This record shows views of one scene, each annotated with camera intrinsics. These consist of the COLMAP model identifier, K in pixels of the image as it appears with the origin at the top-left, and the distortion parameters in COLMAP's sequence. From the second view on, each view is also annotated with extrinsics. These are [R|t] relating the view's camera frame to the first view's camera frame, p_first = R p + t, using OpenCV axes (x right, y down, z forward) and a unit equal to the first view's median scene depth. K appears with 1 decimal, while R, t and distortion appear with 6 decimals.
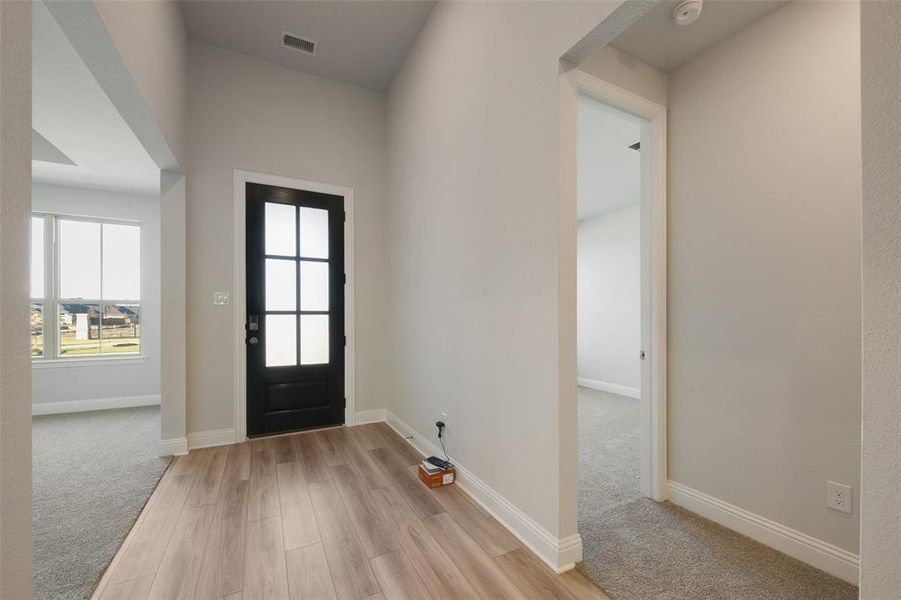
lens RADIAL K [[364.4, 0, 450.8], [0, 364.4, 313.3], [0, 0, 1]] dist [0.000759, 0.000311]
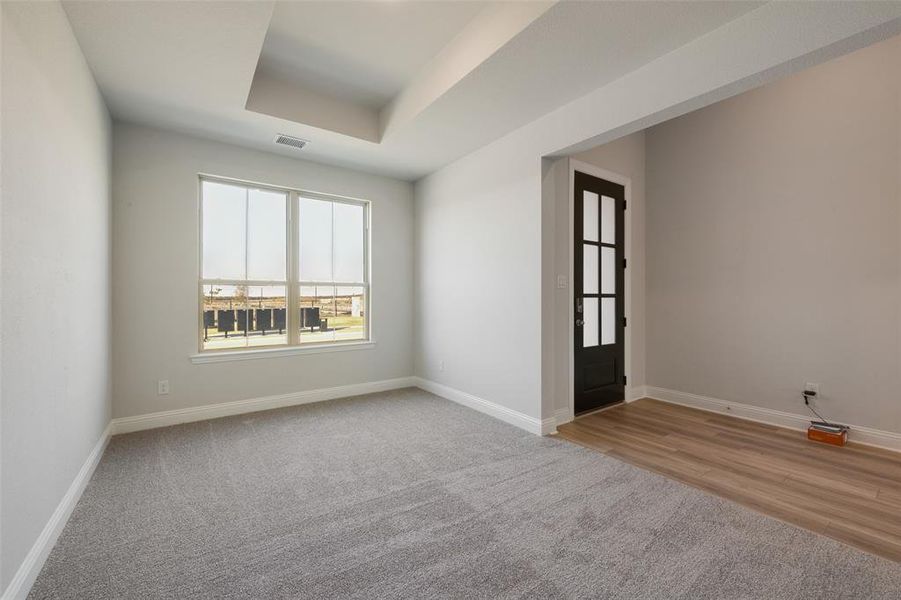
lens RADIAL K [[364.4, 0, 455.8], [0, 364.4, 297.5], [0, 0, 1]] dist [0.000759, 0.000311]
pose [[0.989669, -0.000096, 0.143368, -0.981639], [0.000797, 0.999988, -0.004836, 0.008368], [-0.143366, 0.004900, 0.989658, 0.021411]]
